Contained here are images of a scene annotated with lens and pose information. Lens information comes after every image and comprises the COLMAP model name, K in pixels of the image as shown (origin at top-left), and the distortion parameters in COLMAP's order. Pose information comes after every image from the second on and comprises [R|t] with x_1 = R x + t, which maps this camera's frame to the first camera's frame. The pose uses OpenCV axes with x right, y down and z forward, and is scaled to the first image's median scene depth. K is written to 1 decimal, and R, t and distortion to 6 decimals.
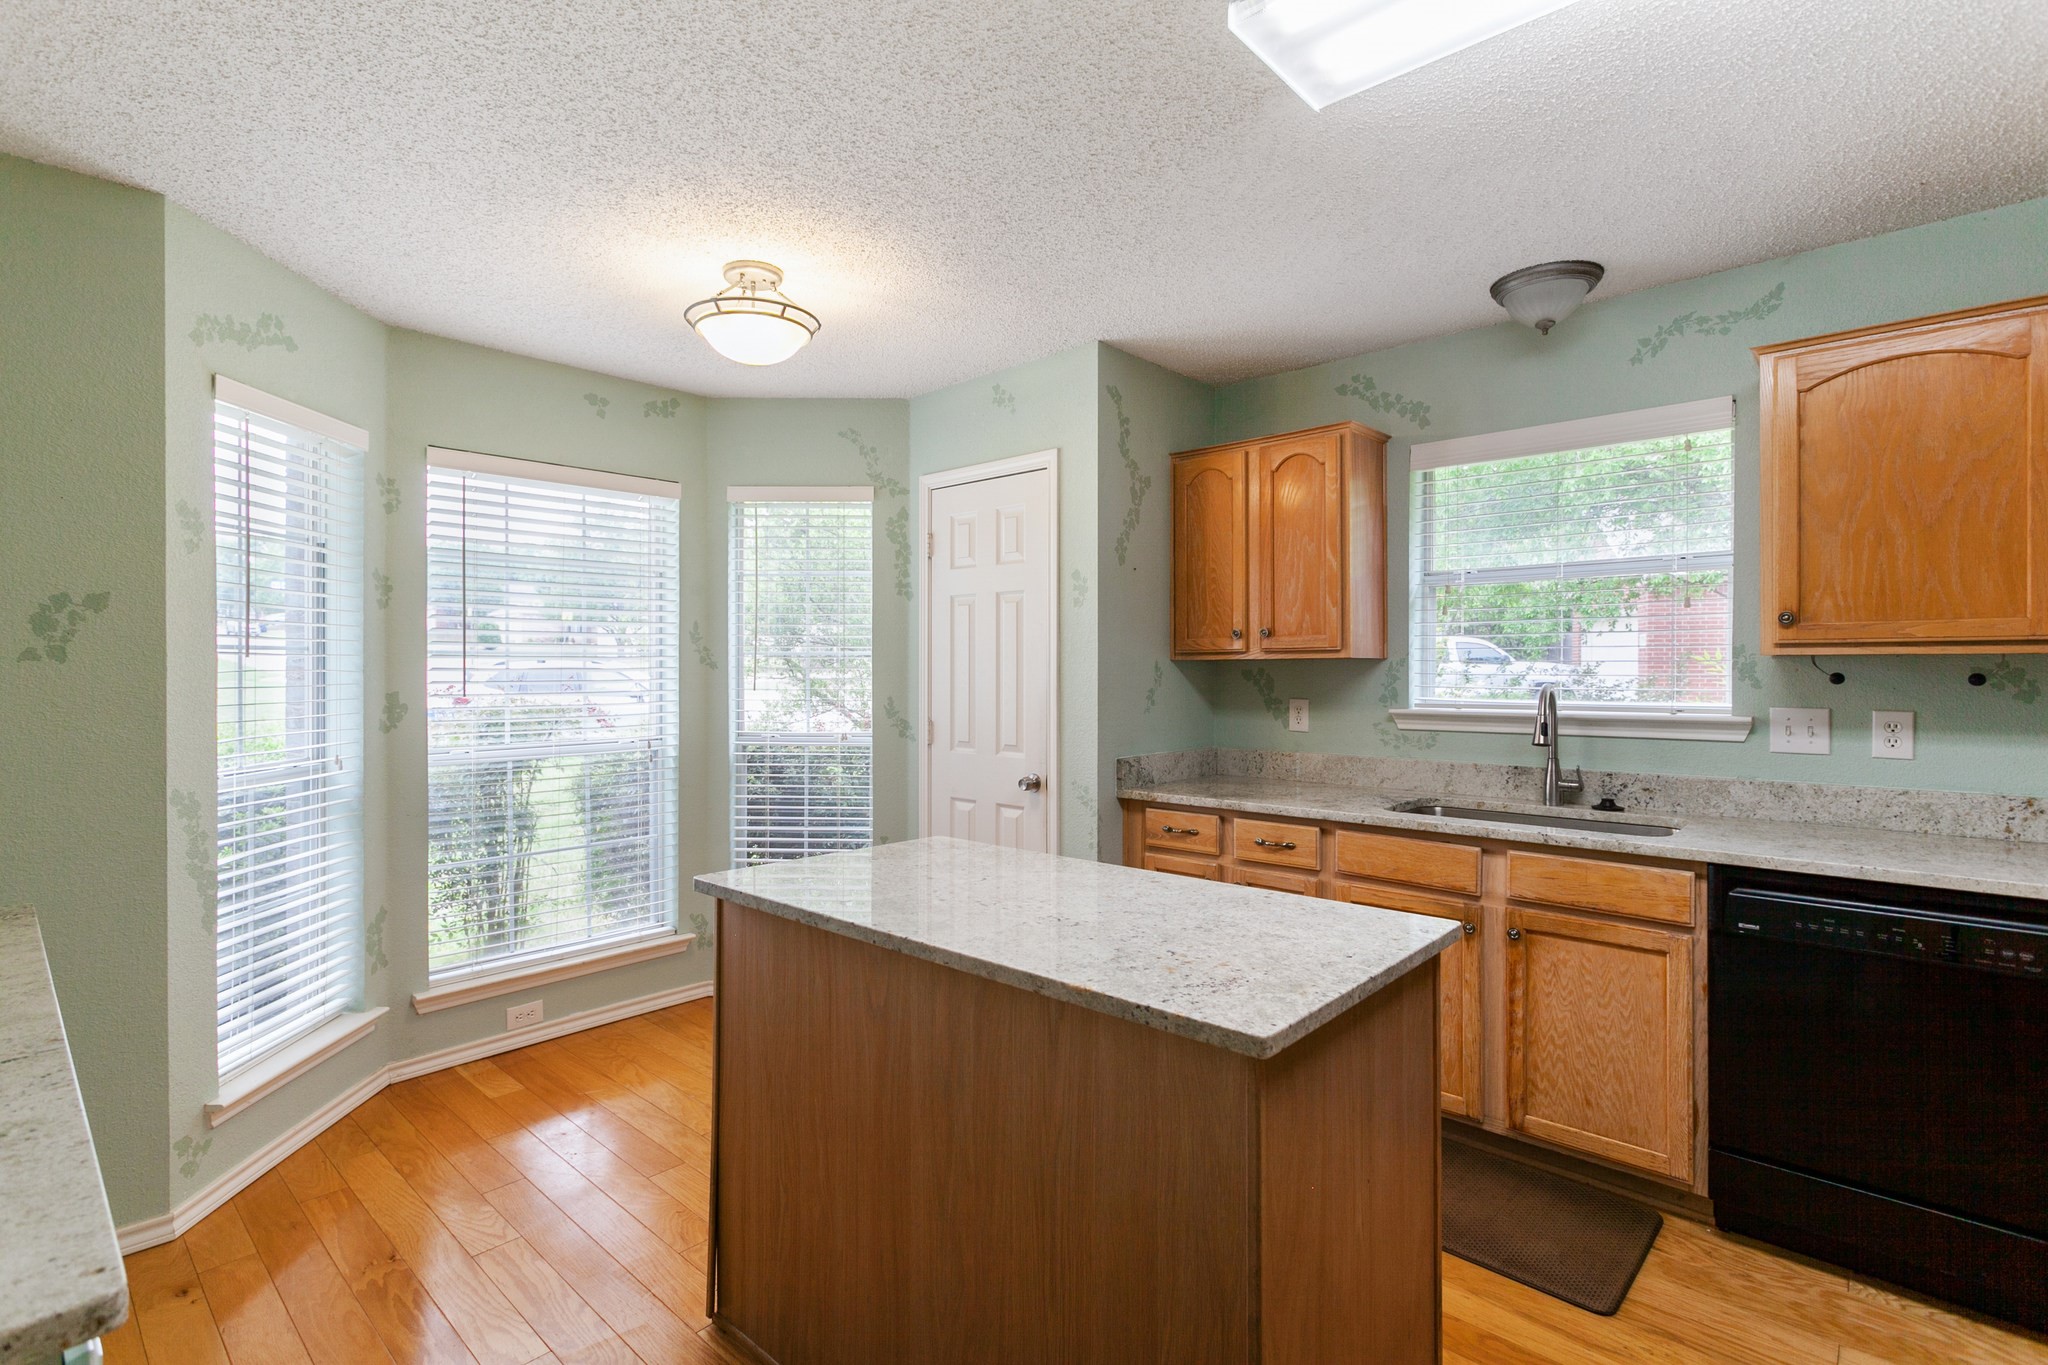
lens RADIAL K [[970.2, 0, 1008.9], [0, 970.2, 671.3], [0, 0, 1]] dist [0.000933, 0.000332]
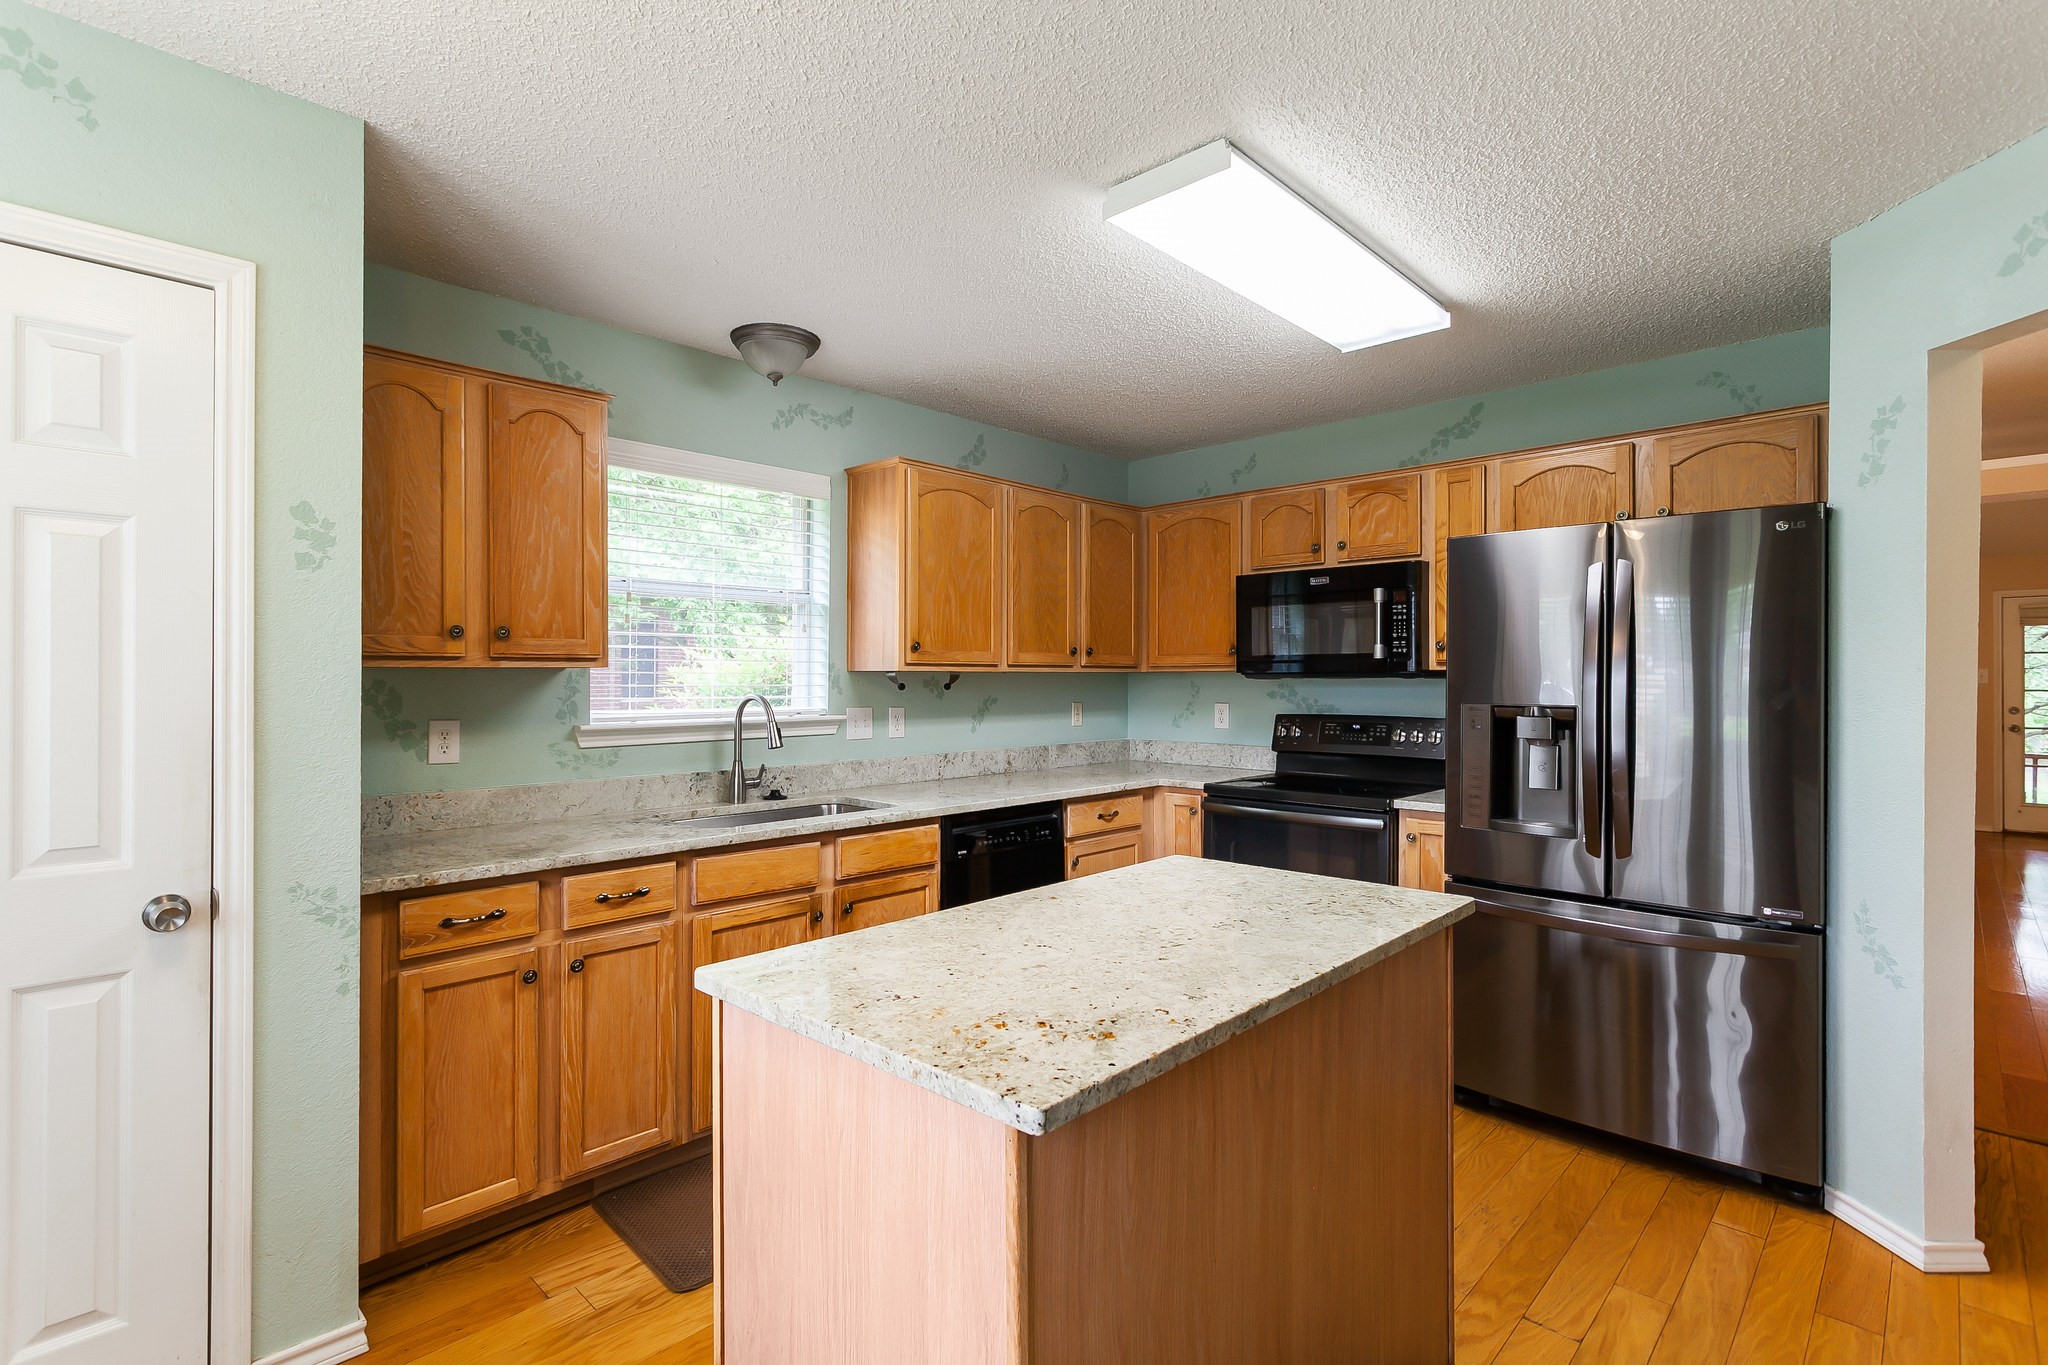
lens RADIAL K [[970.2, 0, 1010.7], [0, 970.2, 678.1], [0, 0, 1]] dist [0.000933, 0.000332]
pose [[0.014886, 0.000796, 0.999889, -0.541976], [0.000476, 1.000000, -0.000803, -0.004135], [-0.999889, 0.000487, 0.014885, 0.666627]]
